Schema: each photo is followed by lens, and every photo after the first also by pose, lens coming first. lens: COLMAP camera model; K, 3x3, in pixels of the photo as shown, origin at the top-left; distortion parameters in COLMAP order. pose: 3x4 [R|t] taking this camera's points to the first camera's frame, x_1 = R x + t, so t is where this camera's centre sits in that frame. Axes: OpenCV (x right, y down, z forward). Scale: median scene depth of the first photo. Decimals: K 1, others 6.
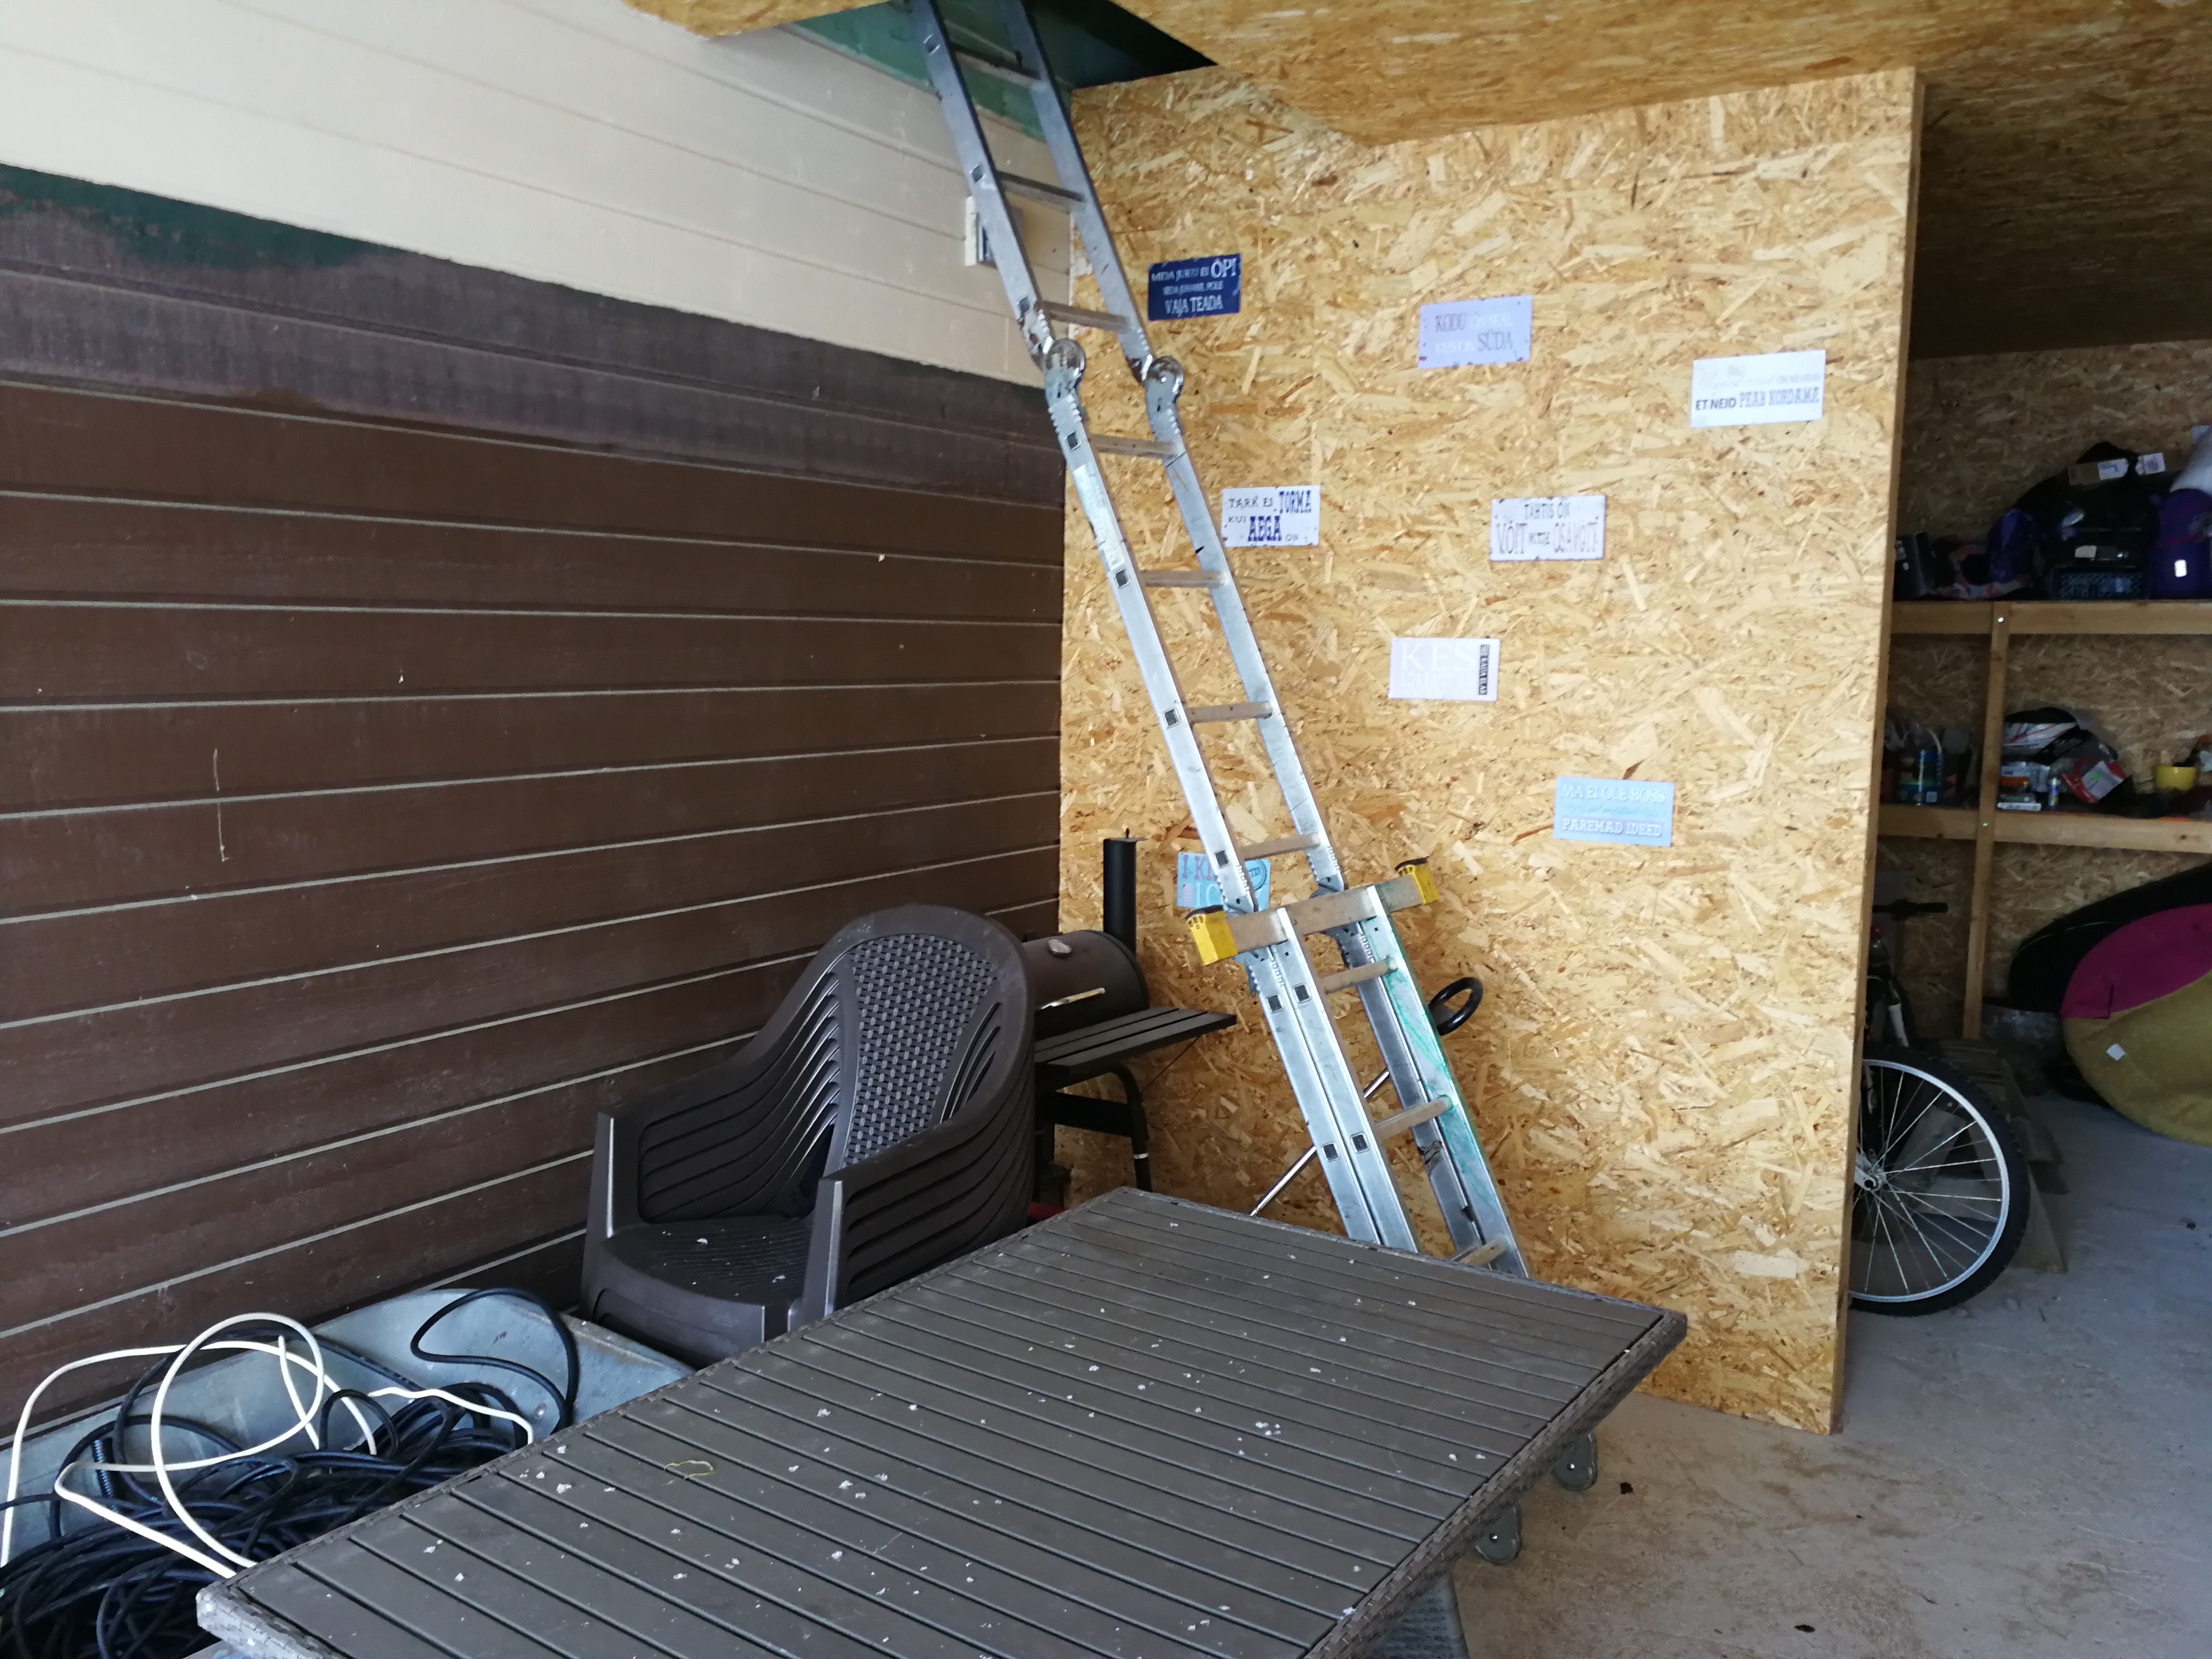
lens RADIAL K [[1795.1, 0, 1091.5], [0, 1795.1, 832.5], [0, 0, 1]] dist [0.036579, -0.033971]
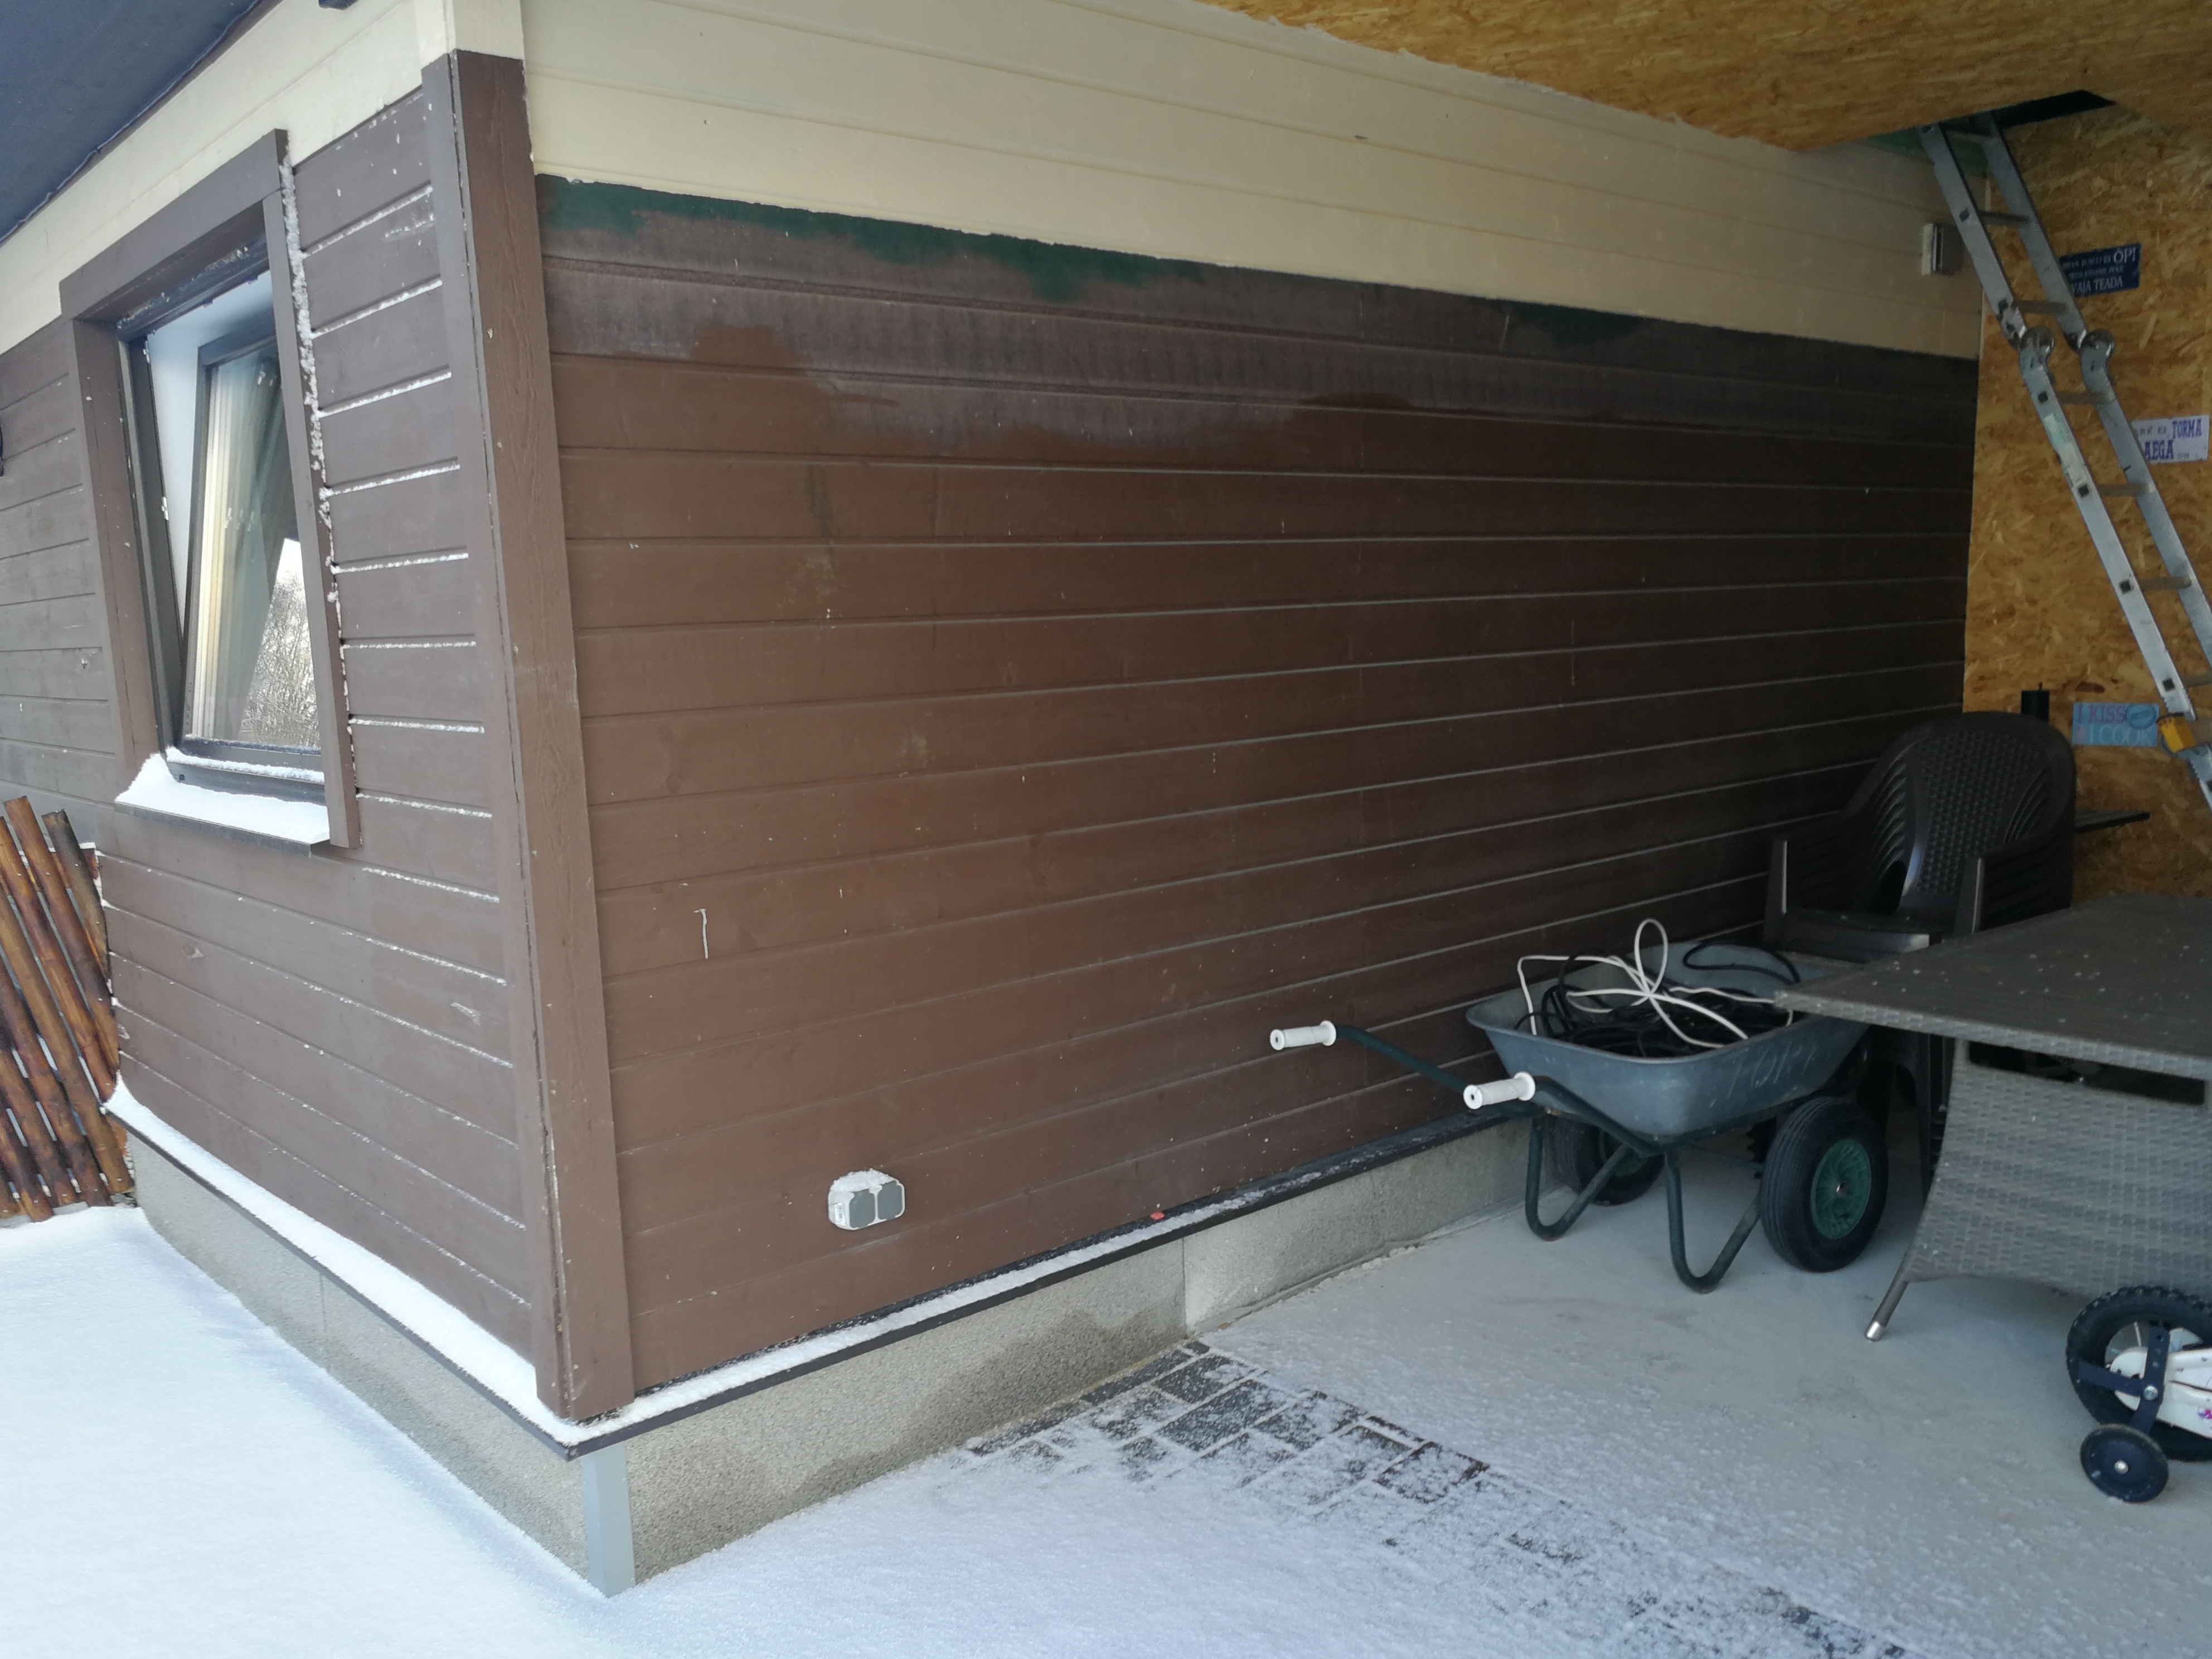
lens RADIAL K [[1795.1, 0, 1129.5], [0, 1795.1, 831.7], [0, 0, 1]] dist [0.036579, -0.033971]
pose [[0.957344, -0.006527, -0.288877, -0.246497], [0.013113, 0.999696, 0.020867, 0.073616], [0.288653, -0.023764, 0.957139, -0.499741]]
